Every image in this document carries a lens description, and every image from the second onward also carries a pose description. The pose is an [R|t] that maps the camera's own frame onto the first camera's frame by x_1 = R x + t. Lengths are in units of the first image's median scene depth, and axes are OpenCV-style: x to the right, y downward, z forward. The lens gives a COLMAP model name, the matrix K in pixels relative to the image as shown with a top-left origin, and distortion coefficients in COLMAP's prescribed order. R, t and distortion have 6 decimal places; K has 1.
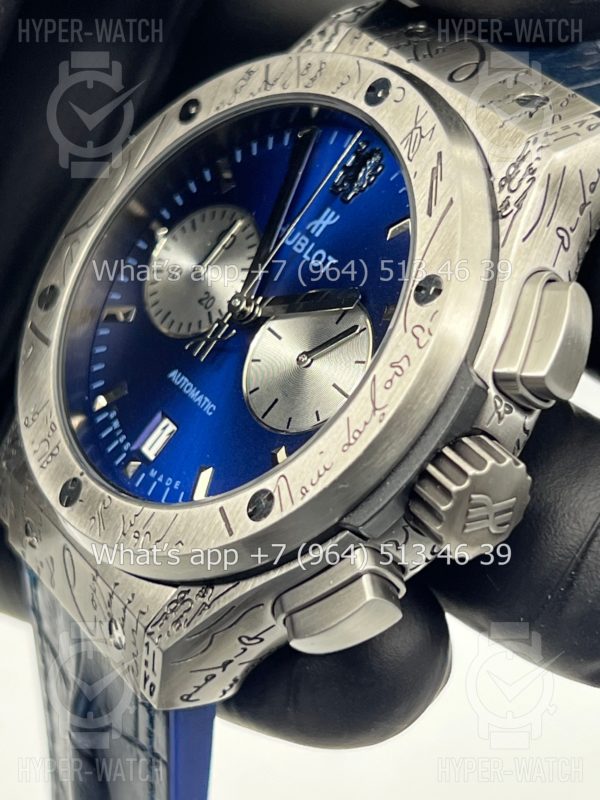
lens RADIAL K [[1875.5, 0, 297.9], [0, 1875.5, 397.3], [0, 0, 1]] dist [0.173937, 0.000000]
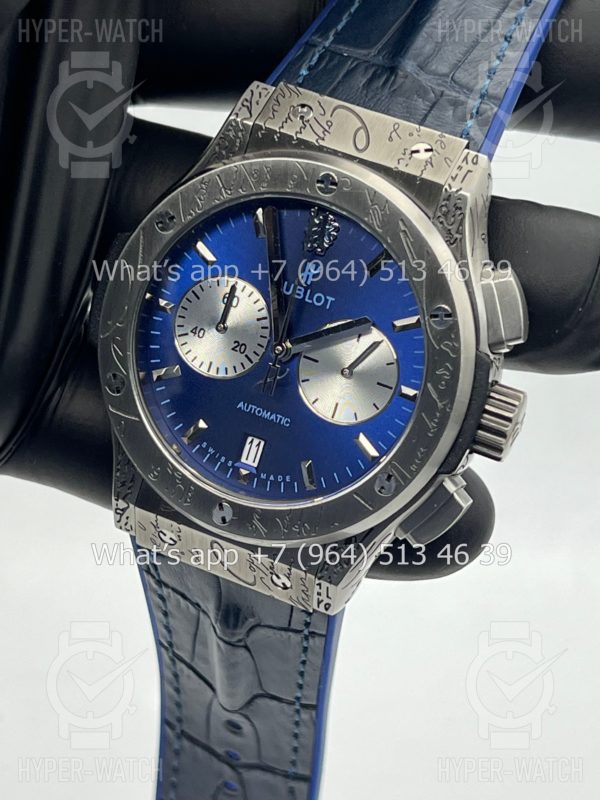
lens RADIAL K [[1875.5, 0, 297.9], [0, 1875.5, 406.7], [0, 0, 1]] dist [0.173937, 0.000000]
pose [[0.849159, -0.426130, 0.311997, -0.502322], [0.312565, 0.881671, 0.353495, -0.531011], [-0.425714, -0.202654, 0.881872, -0.295295]]
